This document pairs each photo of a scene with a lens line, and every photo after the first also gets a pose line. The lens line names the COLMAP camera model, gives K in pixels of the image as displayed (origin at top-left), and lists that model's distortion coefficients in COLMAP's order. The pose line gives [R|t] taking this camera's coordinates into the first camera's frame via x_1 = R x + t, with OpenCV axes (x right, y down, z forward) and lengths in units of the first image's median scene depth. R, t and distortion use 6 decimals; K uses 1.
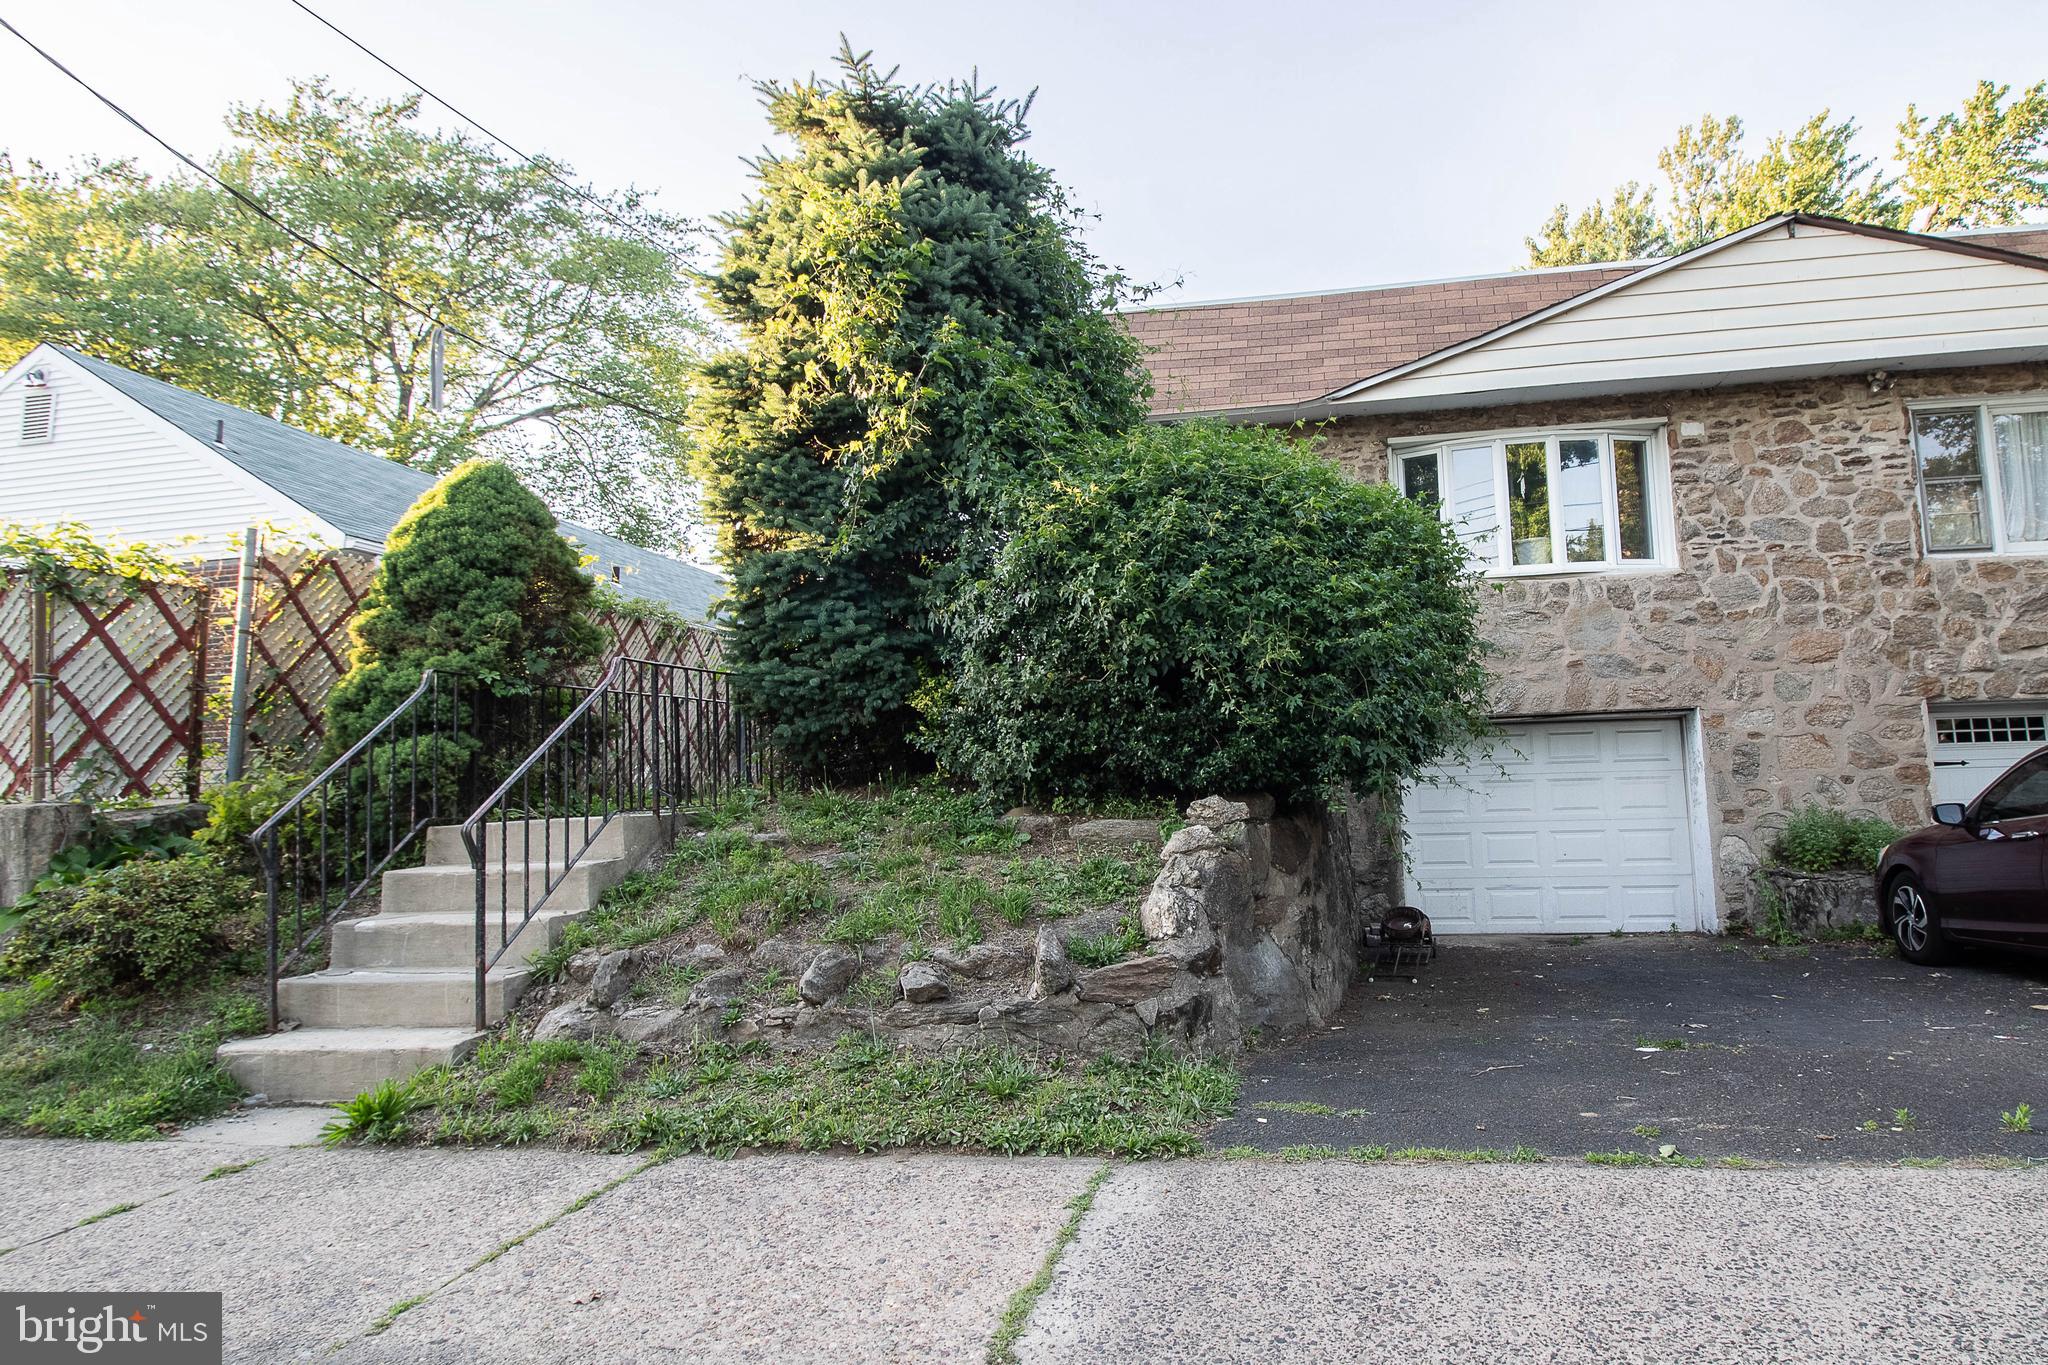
lens RADIAL K [[982.4, 0, 1024.0], [0, 982.4, 682.5], [0, 0, 1]] dist [0.000504, -0.000063]
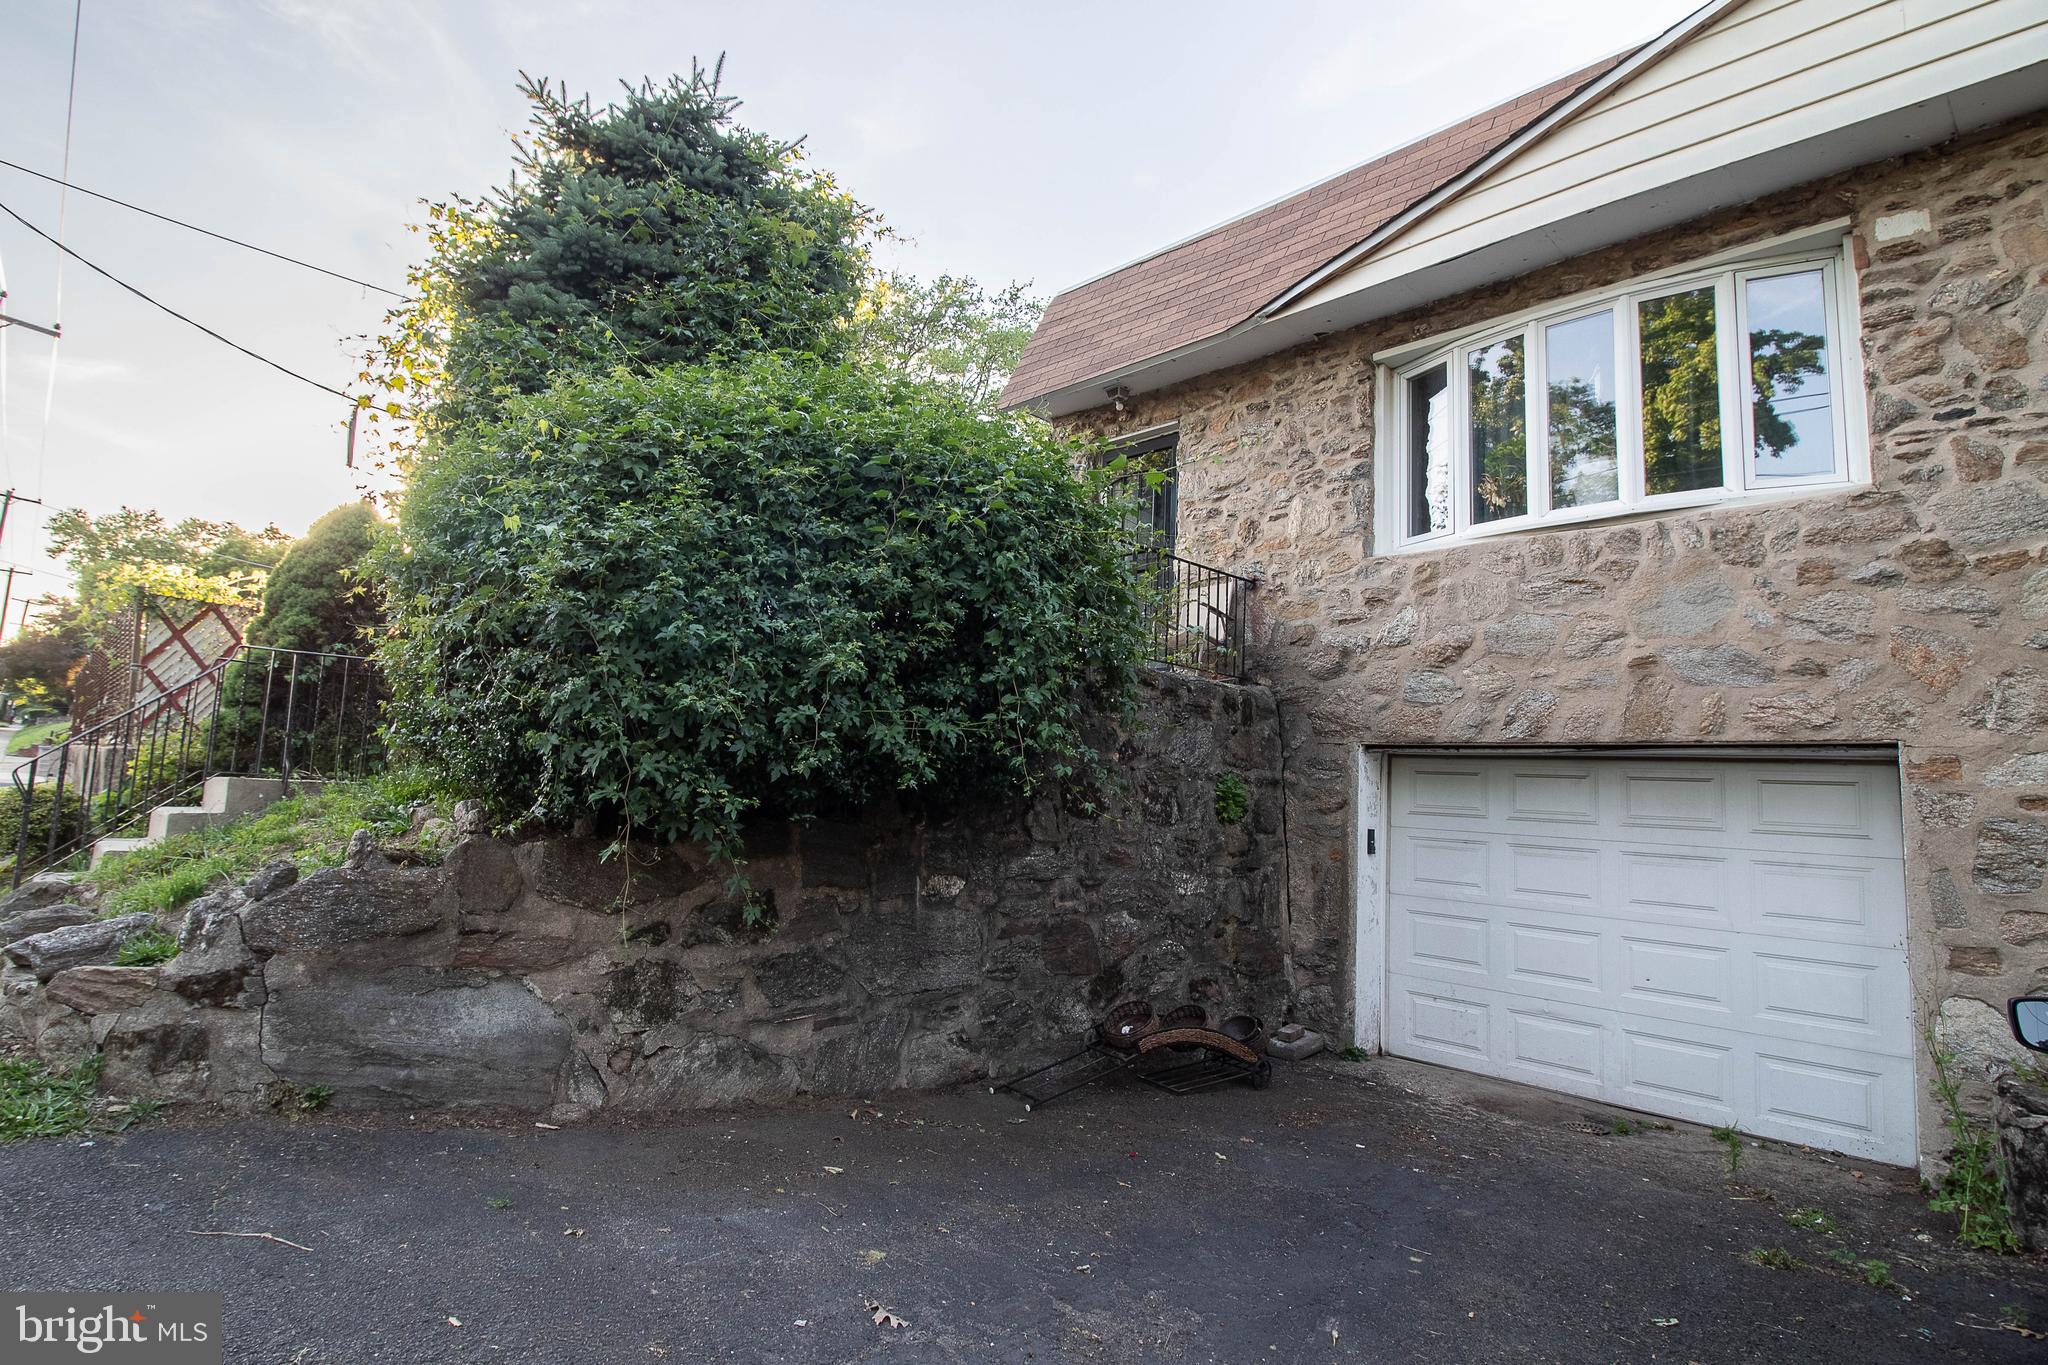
lens RADIAL K [[876.4, 0, 1024.0], [0, 876.4, 682.5], [0, 0, 1]] dist [0.000943, -0.006995]
pose [[0.838577, 0.004853, -0.544761, 0.540345], [-0.020499, 0.999533, -0.022650, 0.013617], [0.544397, 0.030161, 0.838285, 0.348683]]
